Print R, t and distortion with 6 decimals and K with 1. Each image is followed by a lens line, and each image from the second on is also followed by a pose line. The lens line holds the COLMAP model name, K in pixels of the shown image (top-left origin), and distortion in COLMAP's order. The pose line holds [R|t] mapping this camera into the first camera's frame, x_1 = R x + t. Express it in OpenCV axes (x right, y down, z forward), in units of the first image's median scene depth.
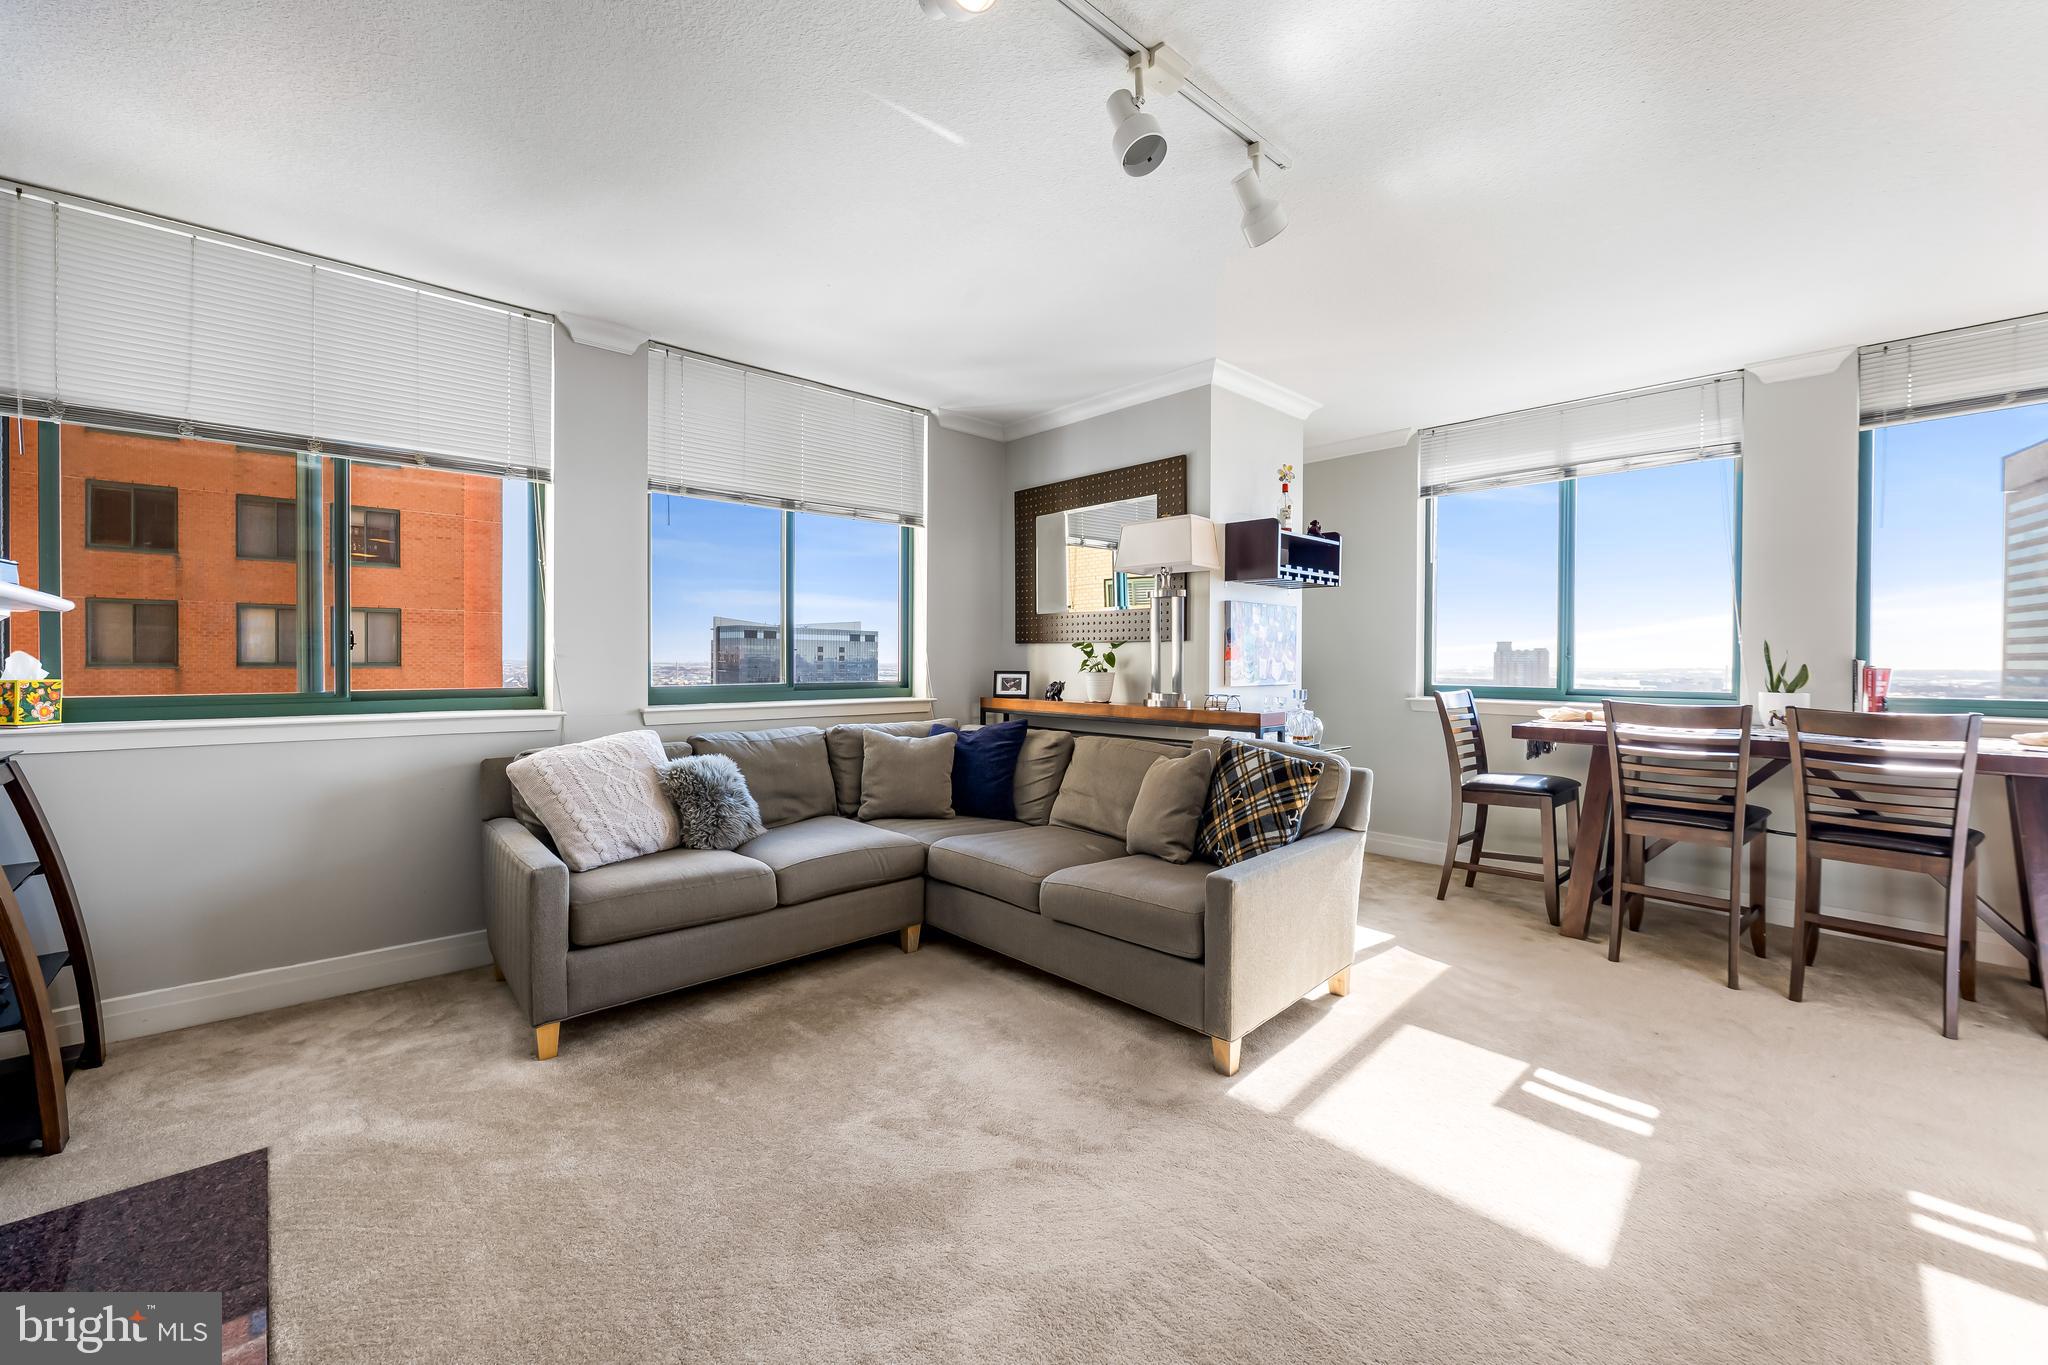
lens RADIAL K [[827.7, 0, 1026.0], [0, 827.7, 670.5], [0, 0, 1]] dist [-0.007837, 0.000551]
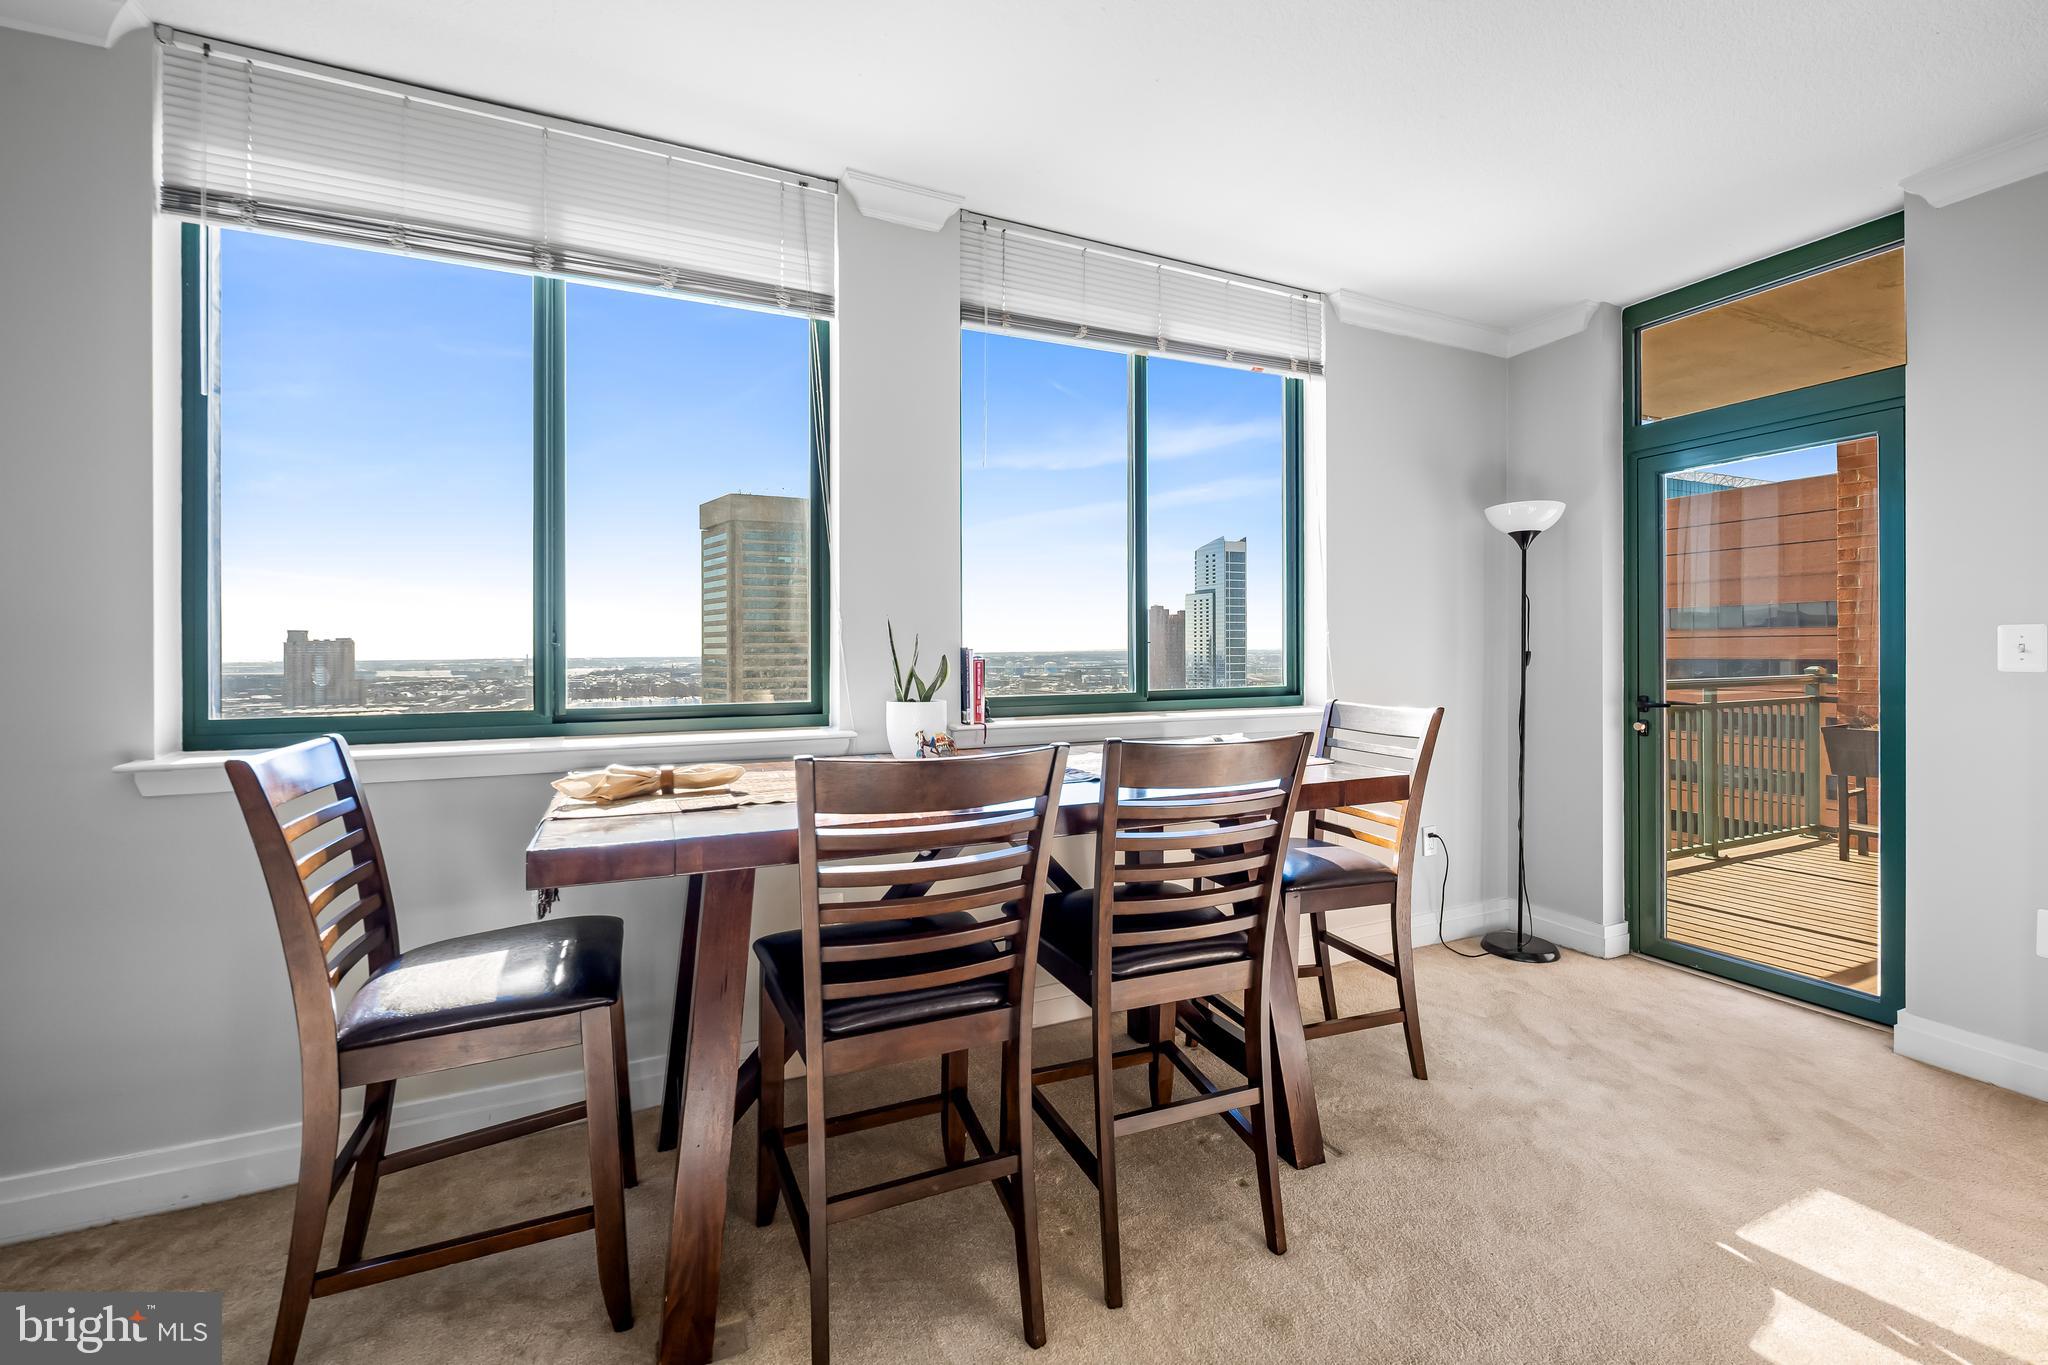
lens RADIAL K [[827.7, 0, 1023.3], [0, 827.7, 654.3], [0, 0, 1]] dist [-0.007837, 0.000551]
pose [[0.317044, -0.012153, 0.948333, 0.311104], [0.020081, 0.999780, 0.006099, -0.008583], [-0.948198, 0.017109, 0.317219, 0.650401]]
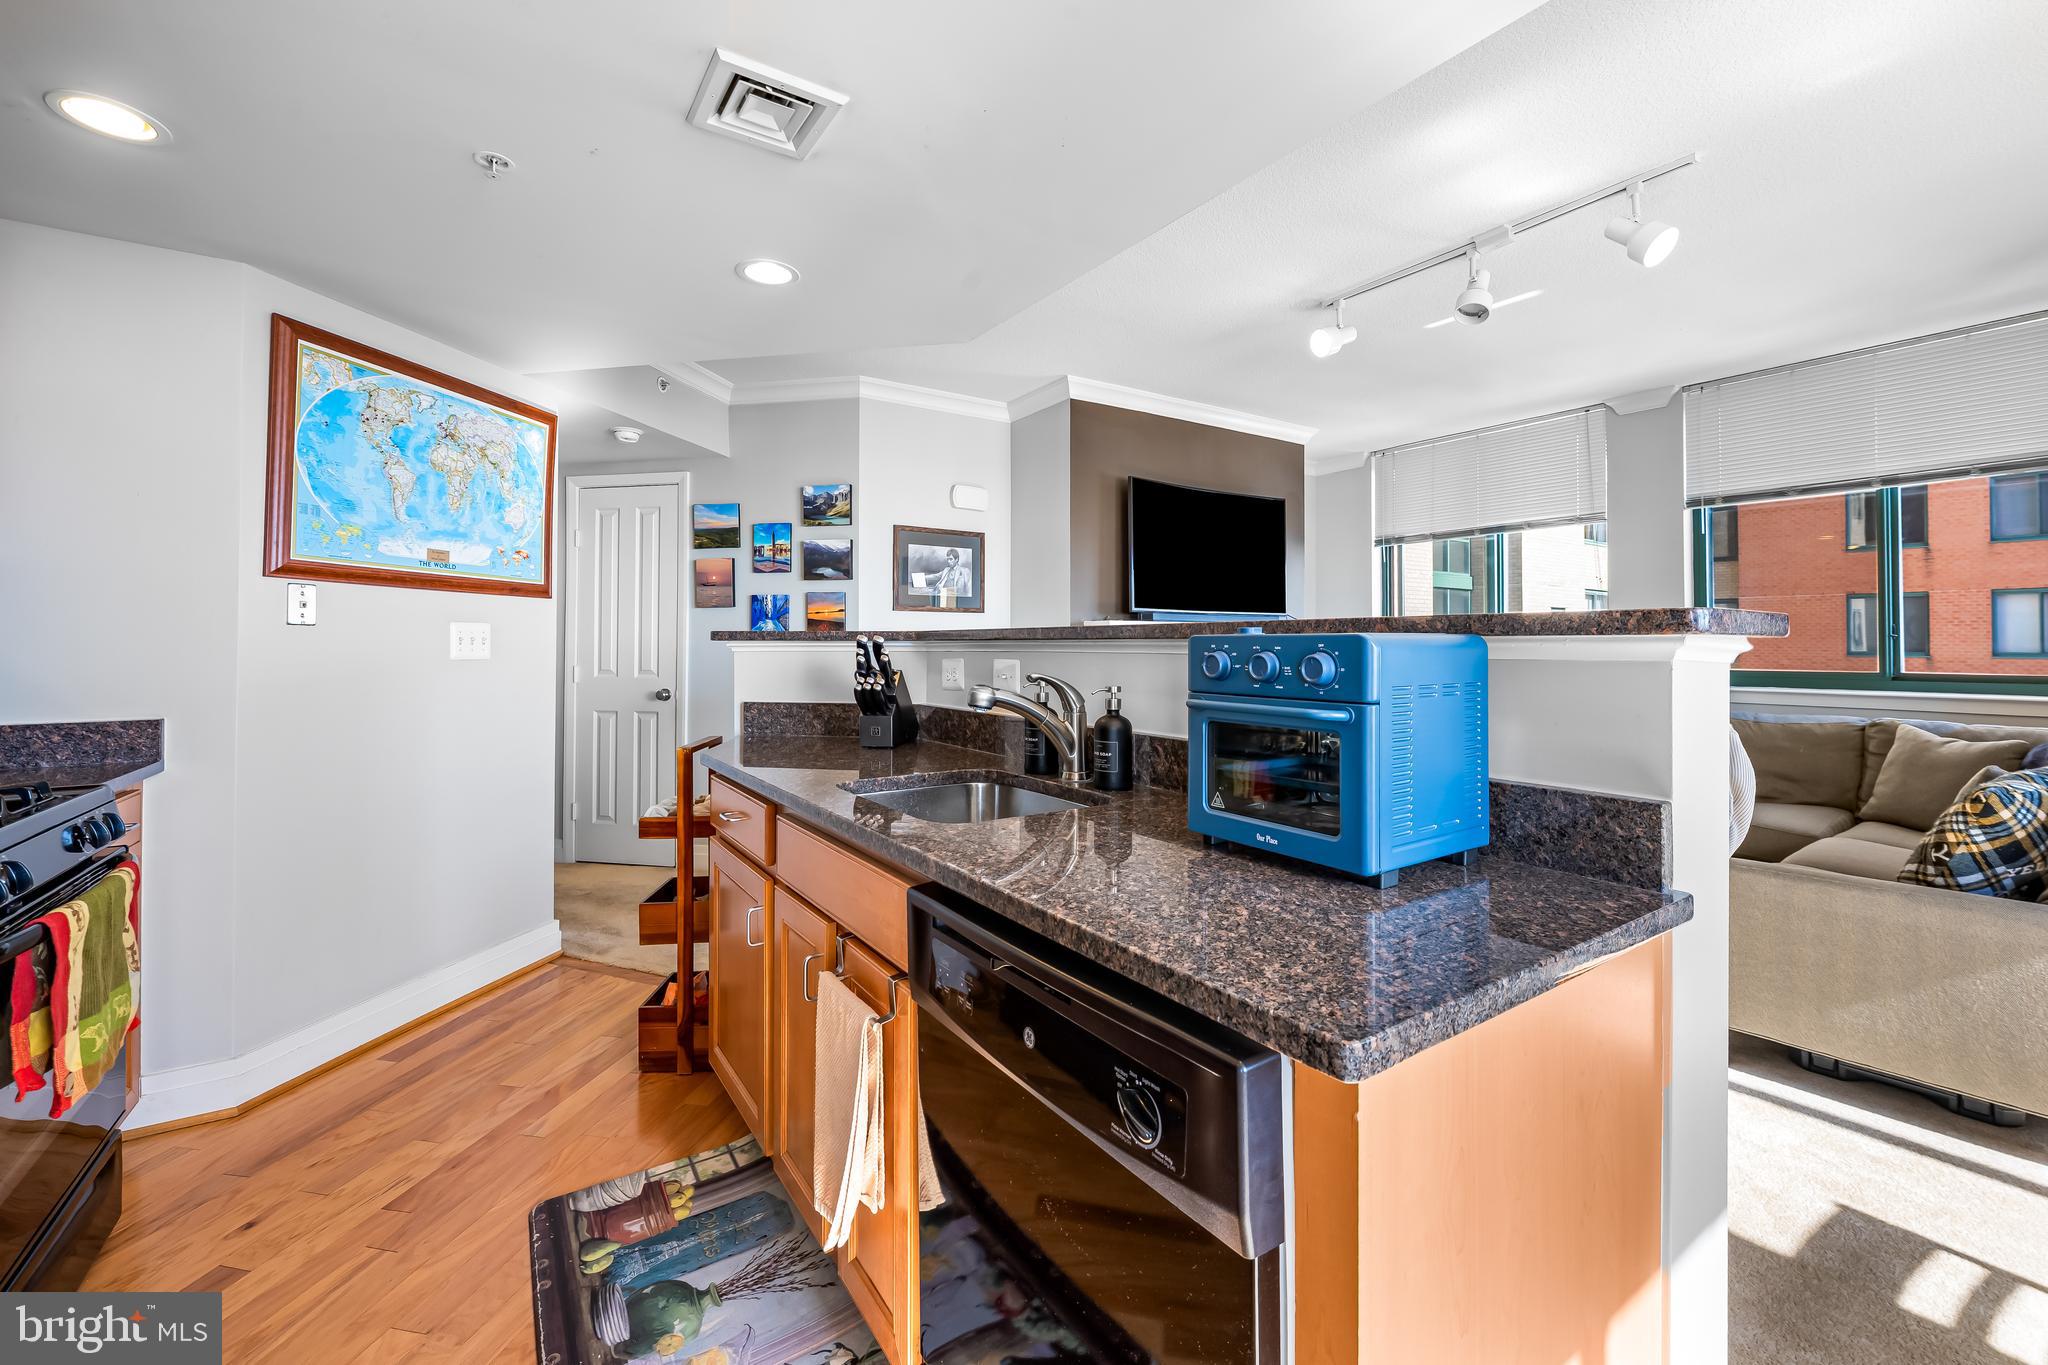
lens RADIAL K [[827.7, 0, 1024.4], [0, 827.7, 634.8], [0, 0, 1]] dist [-0.007837, 0.000551]
pose [[-0.151780, -0.016295, -0.988280, 0.816884], [-0.015182, 0.999785, -0.014153, 0.001729], [0.988298, 0.012856, -0.151995, 0.198663]]
